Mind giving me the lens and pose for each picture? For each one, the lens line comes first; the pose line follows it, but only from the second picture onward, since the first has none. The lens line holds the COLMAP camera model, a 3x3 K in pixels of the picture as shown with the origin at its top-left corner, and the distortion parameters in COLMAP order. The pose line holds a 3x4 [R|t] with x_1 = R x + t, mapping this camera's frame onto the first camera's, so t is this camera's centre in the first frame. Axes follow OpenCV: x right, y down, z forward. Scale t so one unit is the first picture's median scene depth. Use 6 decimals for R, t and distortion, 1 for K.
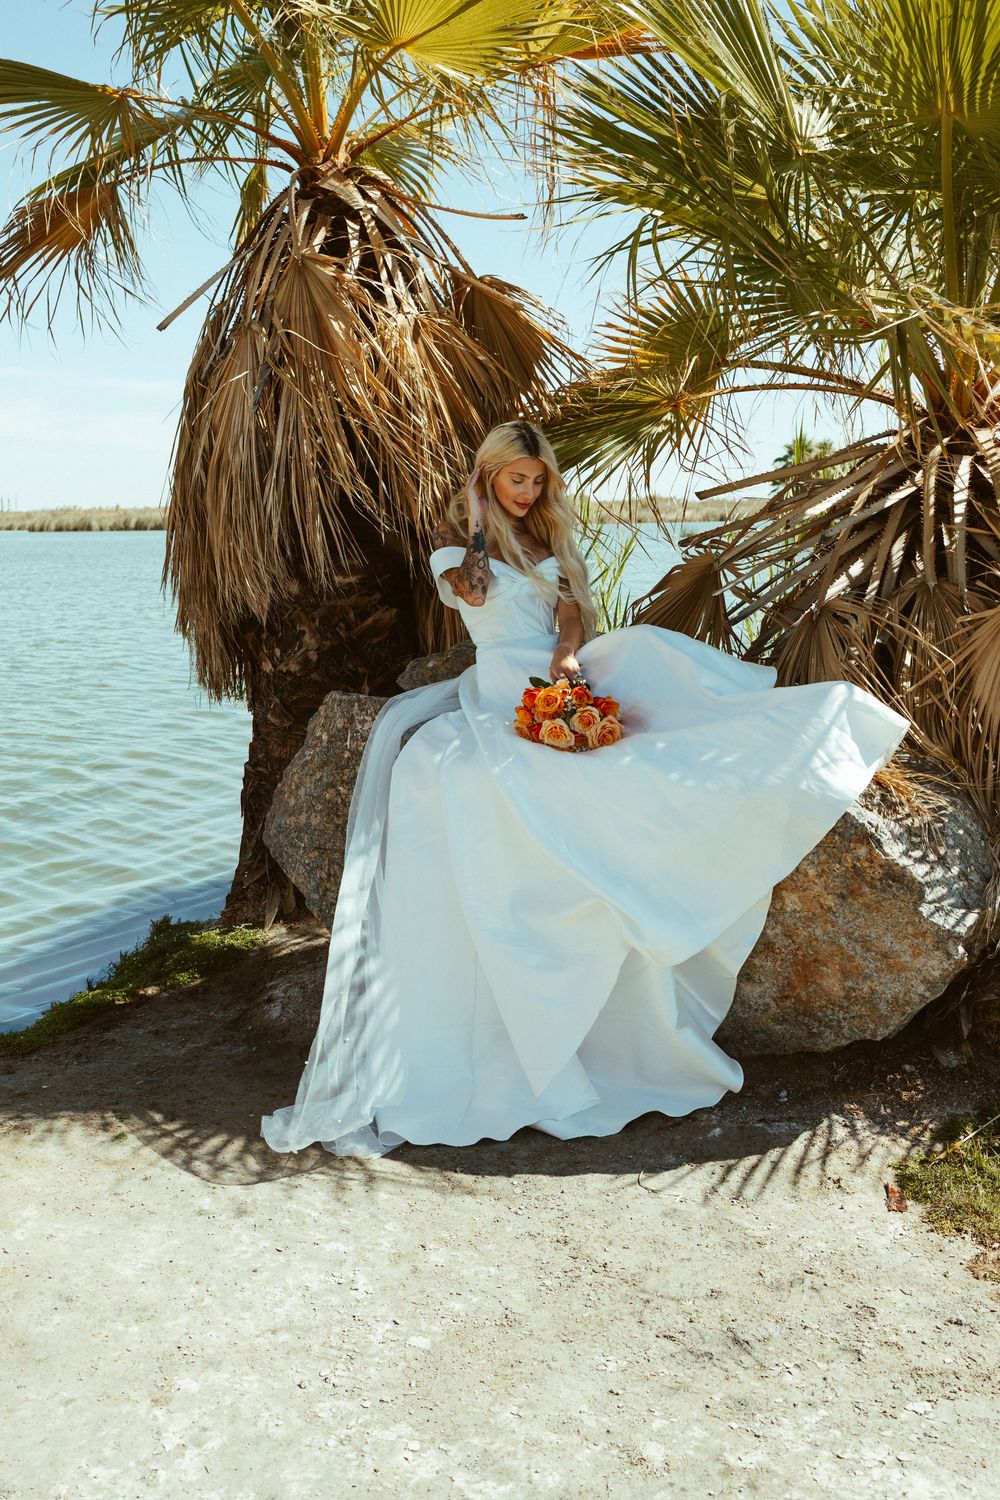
lens RADIAL K [[1498.3, 0, 500.0], [0, 1498.3, 747.9], [0, 0, 1]] dist [-0.026583, 0.000000]
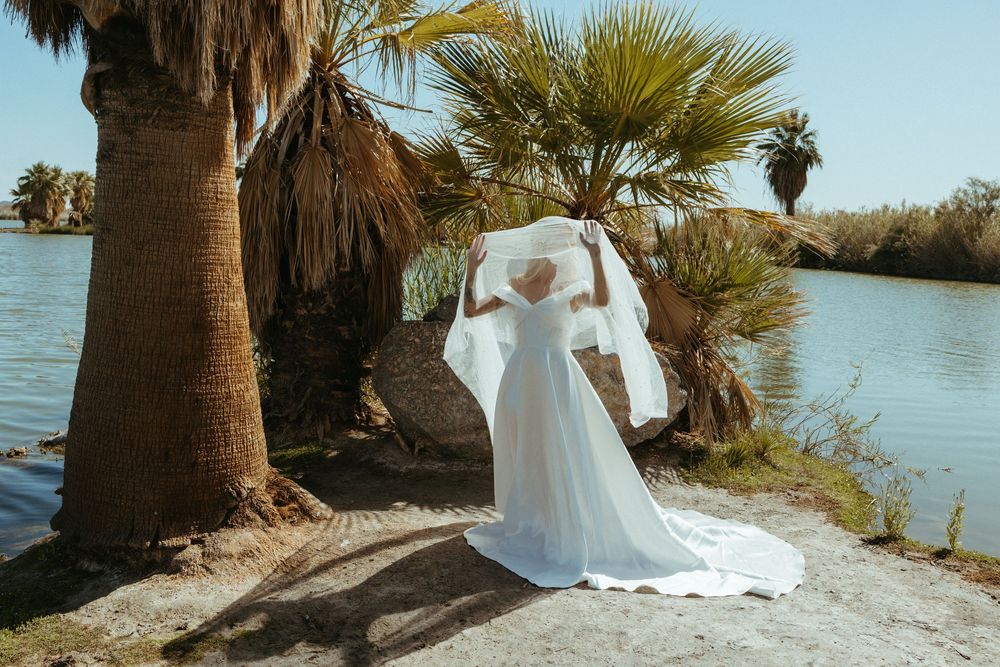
lens RADIAL K [[998.8, 0, 499.8], [0, 998.8, 332.9], [0, 0, 1]] dist [-0.026583, 0.000000]
pose [[0.781143, -0.020693, 0.624009, -0.798849], [0.047992, 0.998484, -0.026966, 0.023552], [-0.622504, 0.051011, 0.780952, -0.214967]]
